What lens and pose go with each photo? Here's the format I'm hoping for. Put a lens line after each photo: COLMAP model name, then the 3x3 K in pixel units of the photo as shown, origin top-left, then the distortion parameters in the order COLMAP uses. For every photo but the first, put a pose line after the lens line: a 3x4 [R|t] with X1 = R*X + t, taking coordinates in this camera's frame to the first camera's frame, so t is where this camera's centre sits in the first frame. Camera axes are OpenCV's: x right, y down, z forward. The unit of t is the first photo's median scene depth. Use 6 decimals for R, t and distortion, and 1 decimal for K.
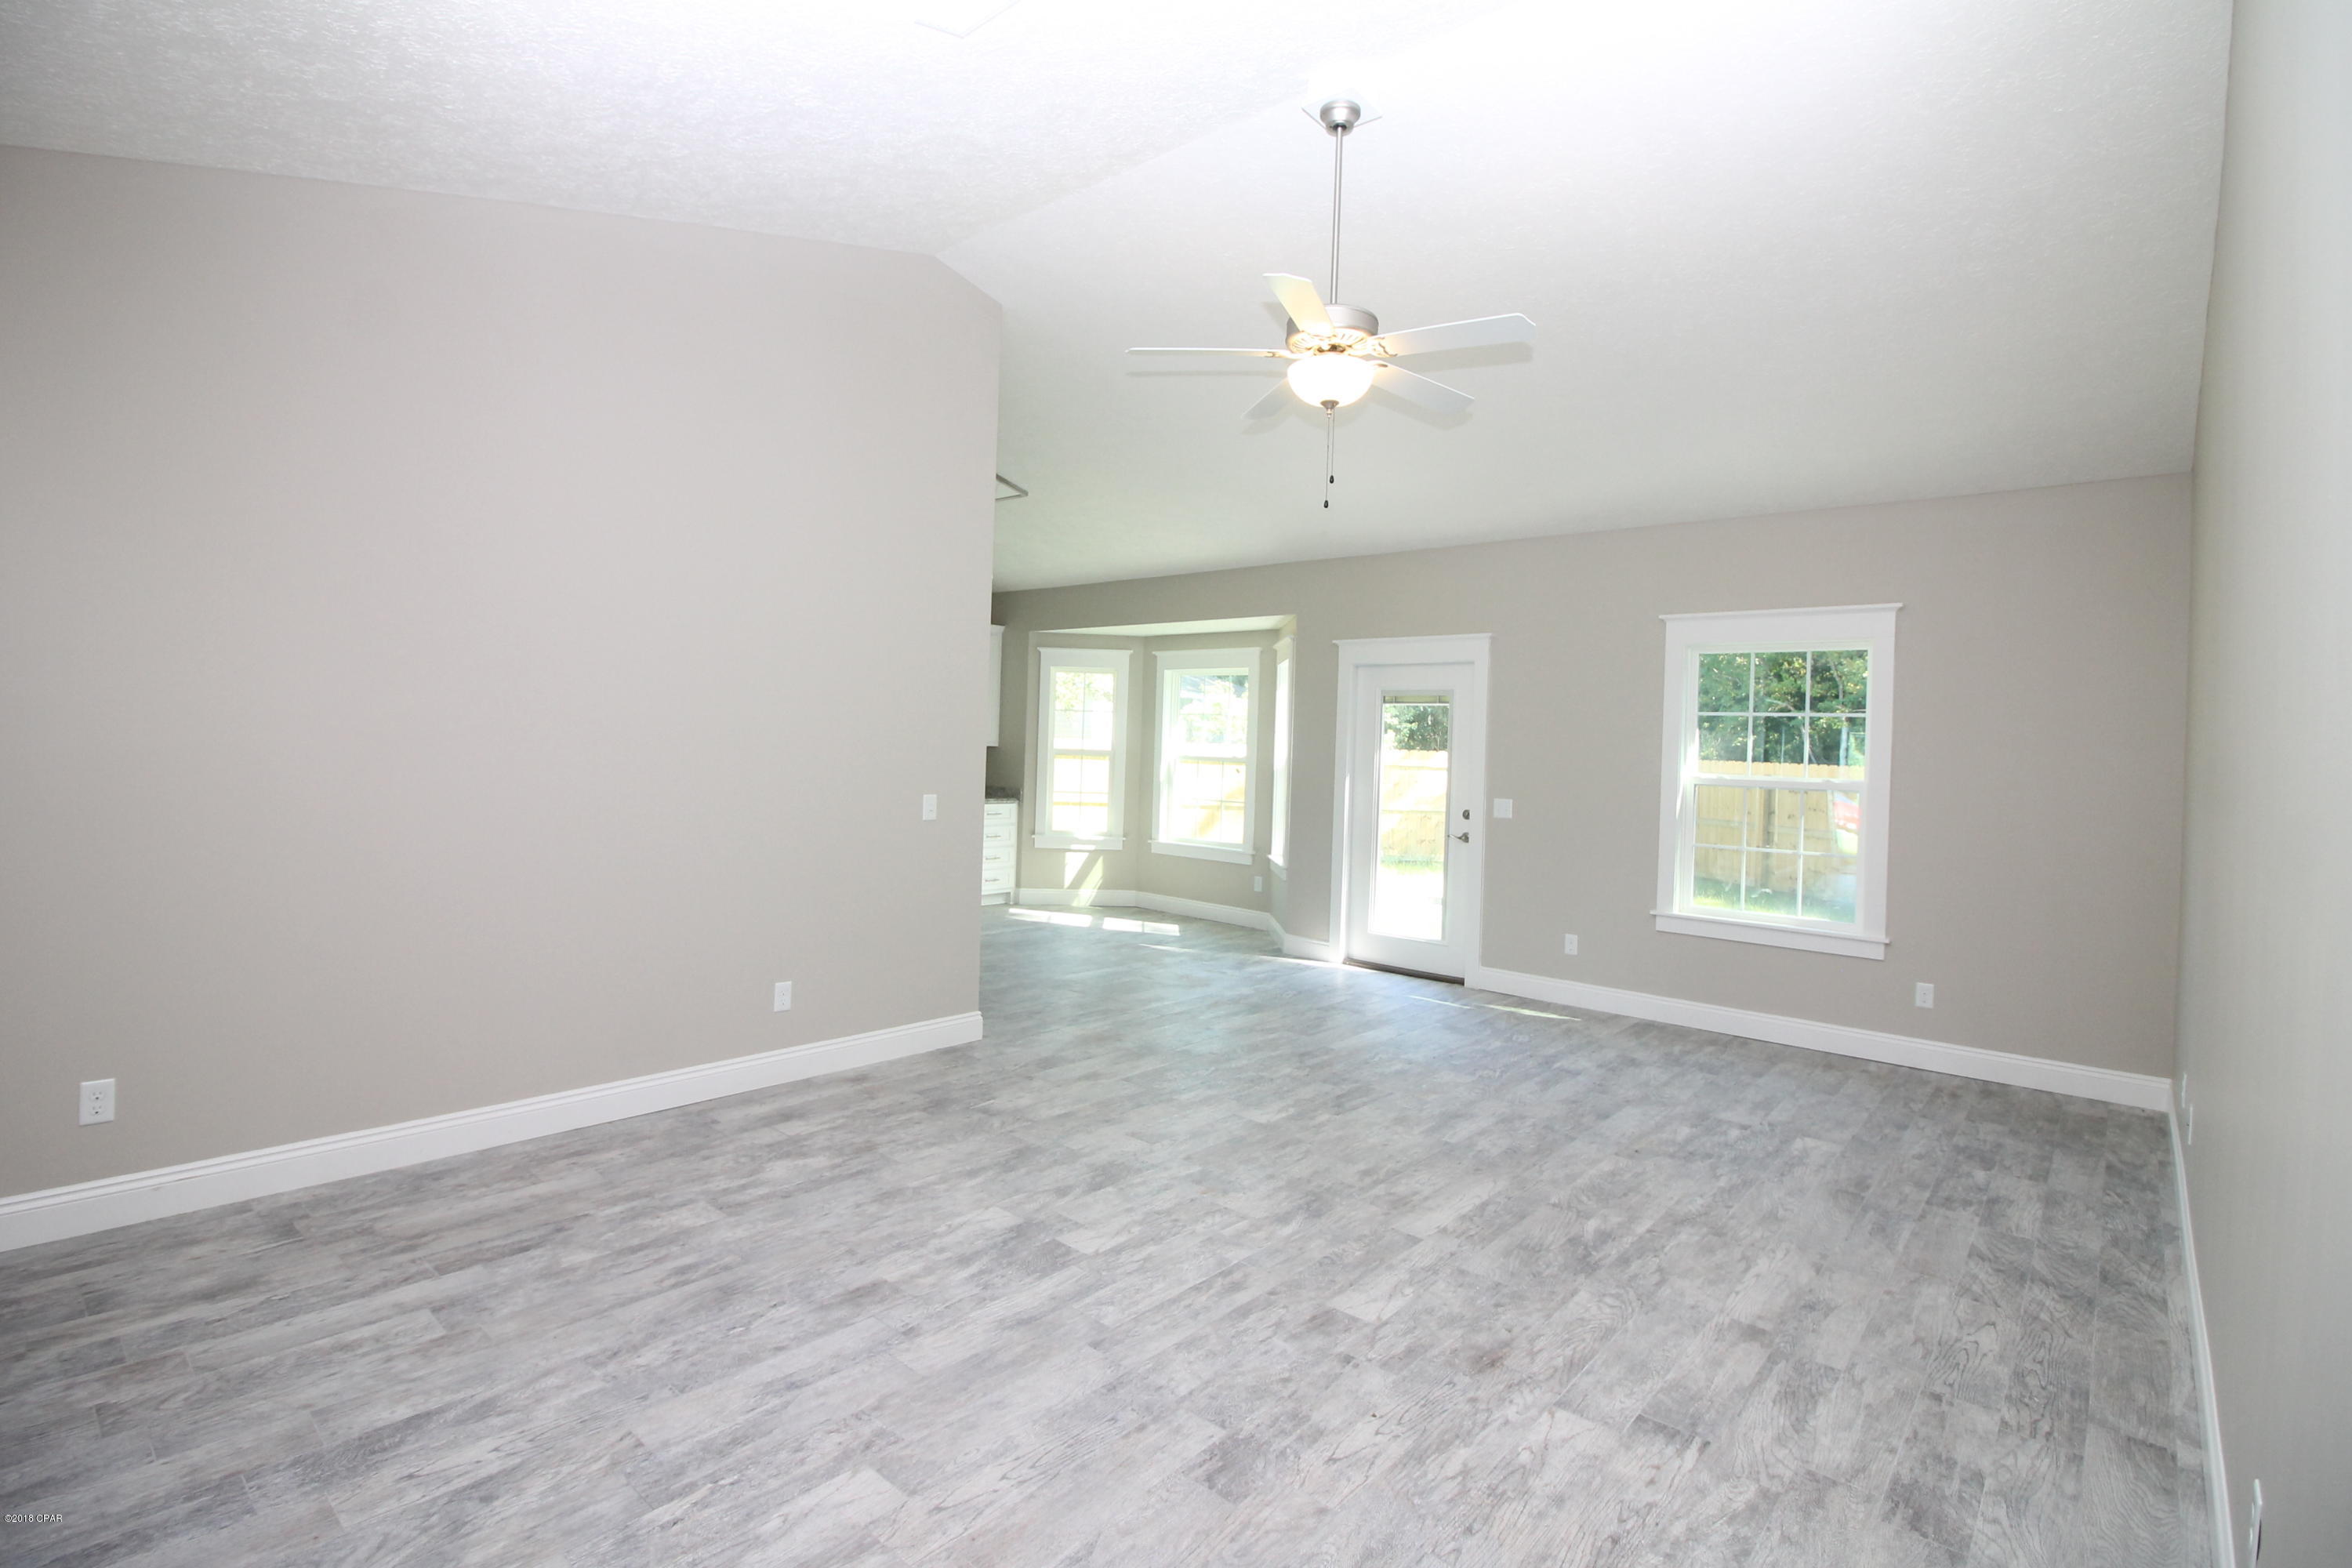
lens RADIAL K [[1101.4, 0, 1175.8], [0, 1101.4, 749.0], [0, 0, 1]] dist [0.001712, -0.014416]
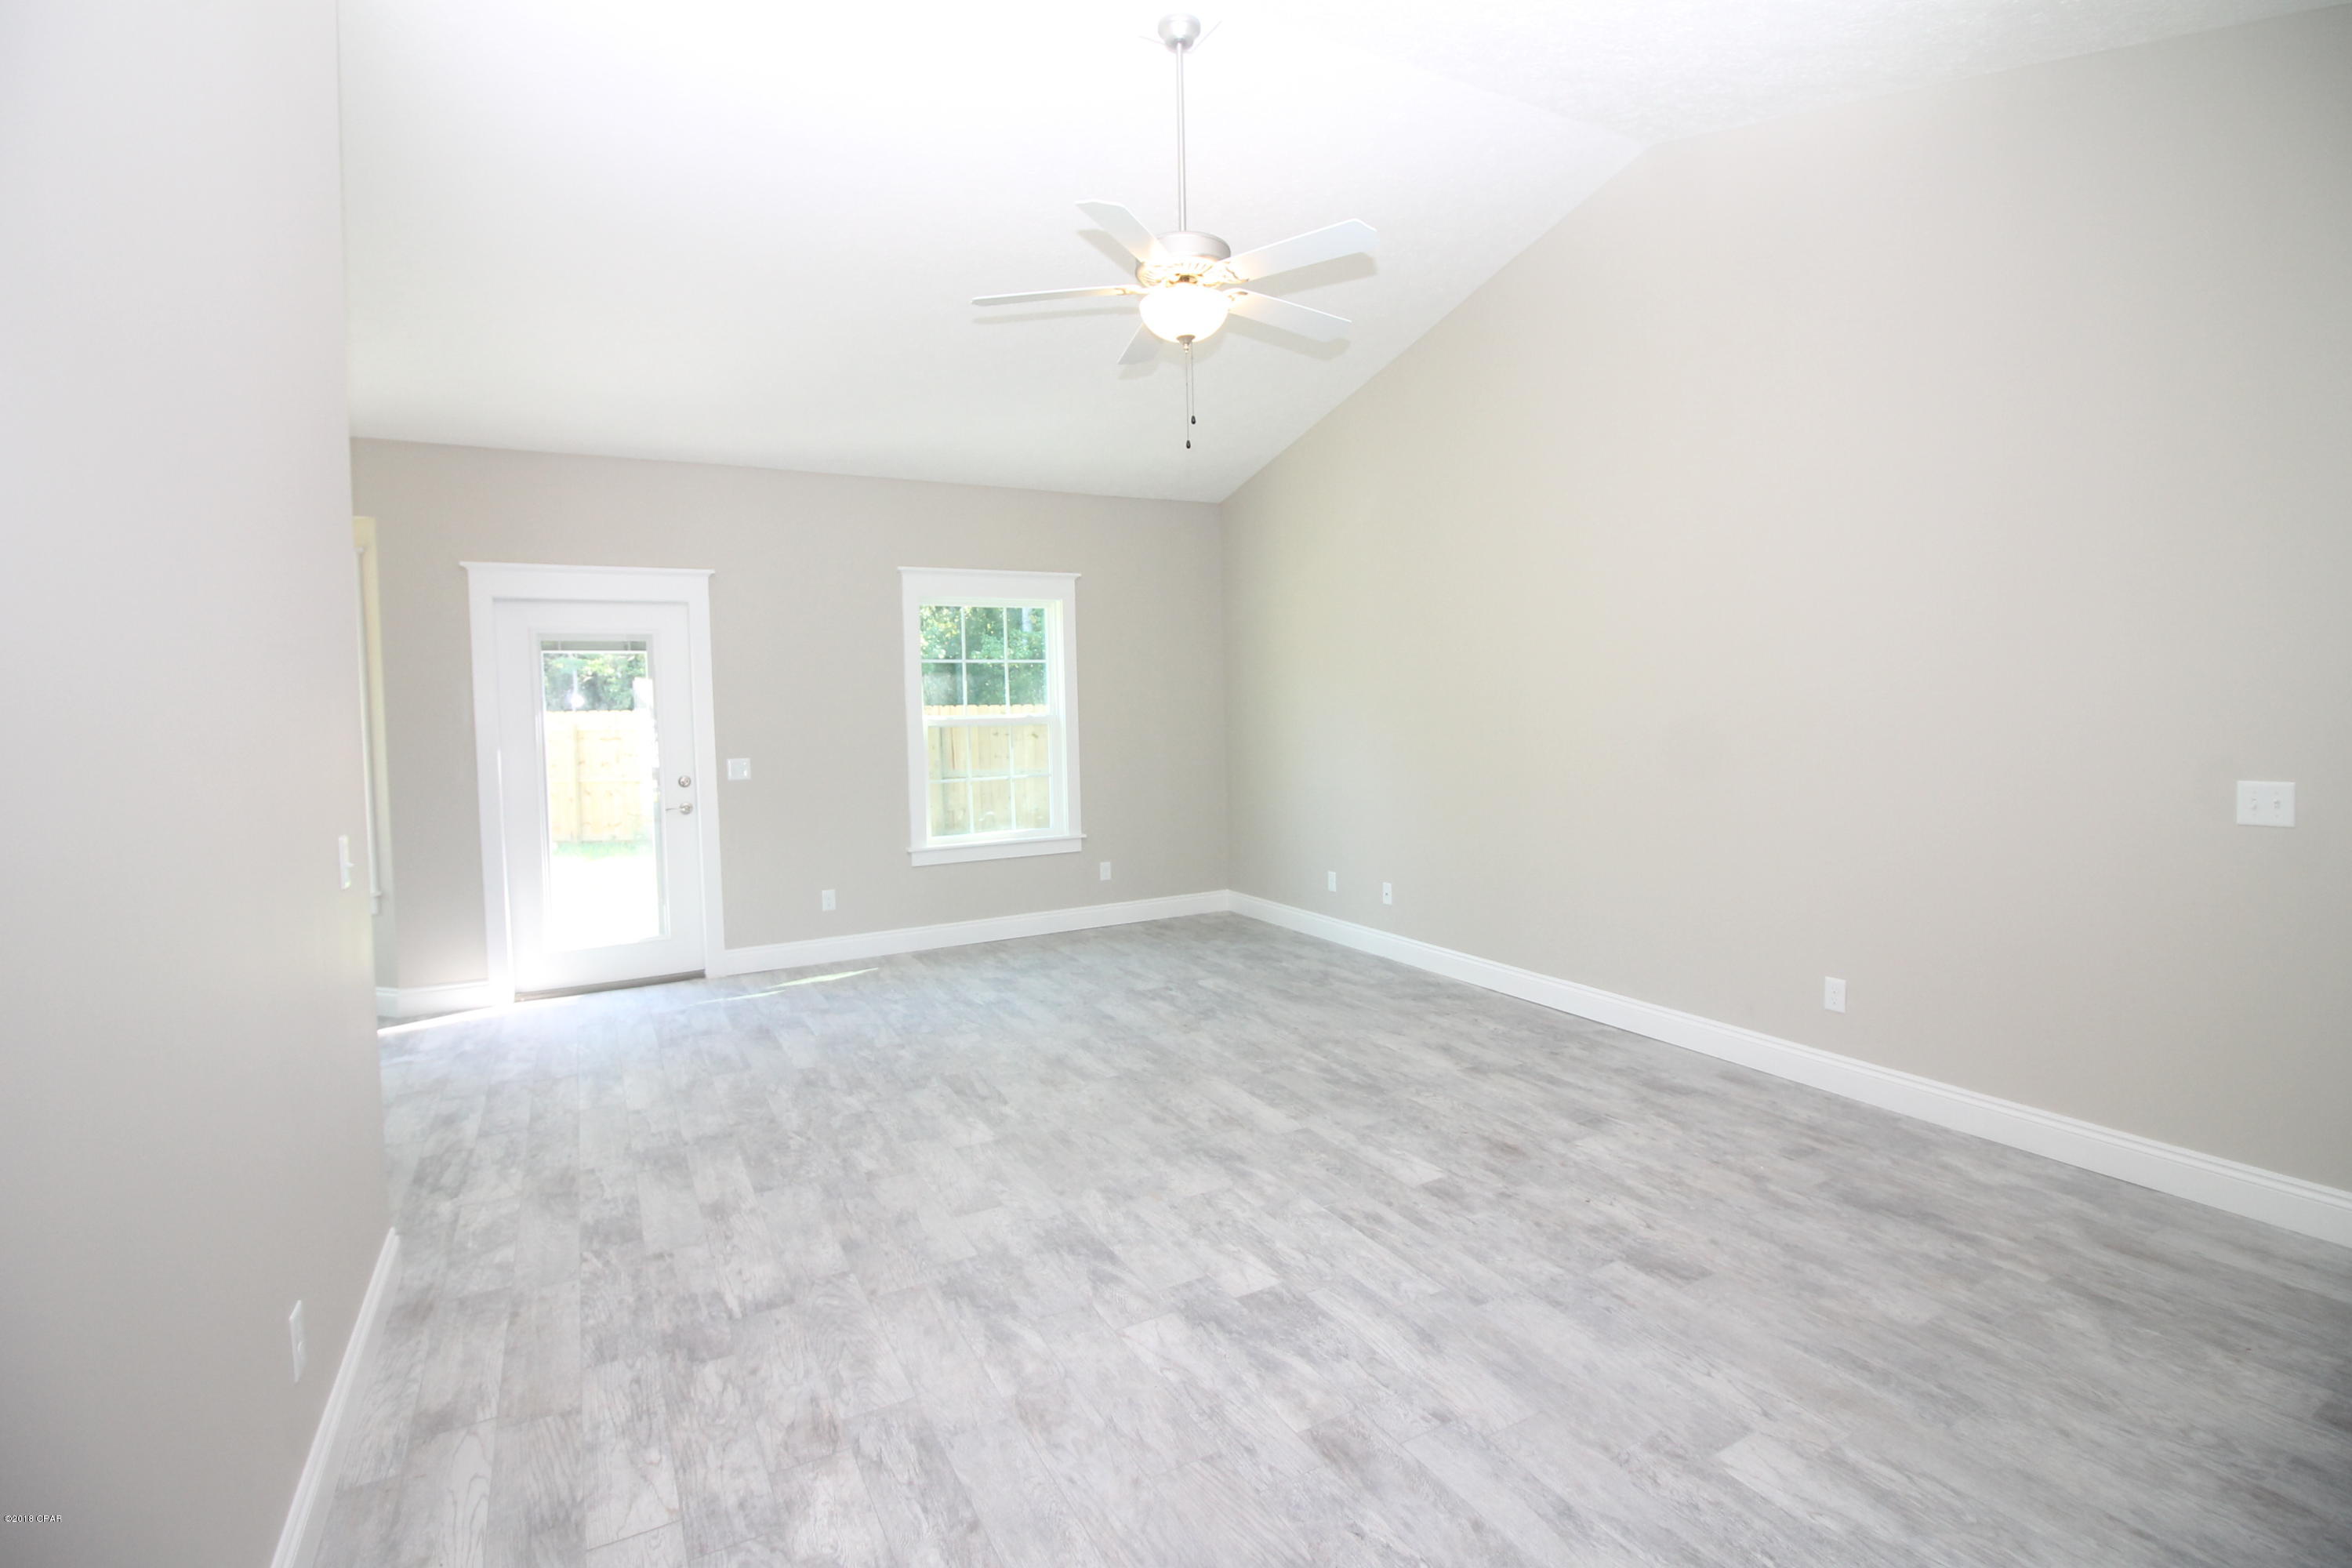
lens RADIAL K [[1101.4, 0, 1175.8], [0, 1101.4, 749.0], [0, 0, 1]] dist [0.001712, -0.014416]
pose [[0.340986, -0.081479, 0.936531, -0.790235], [0.037126, 0.996627, 0.073190, -0.028176], [-0.939335, 0.009812, 0.342861, 0.683127]]
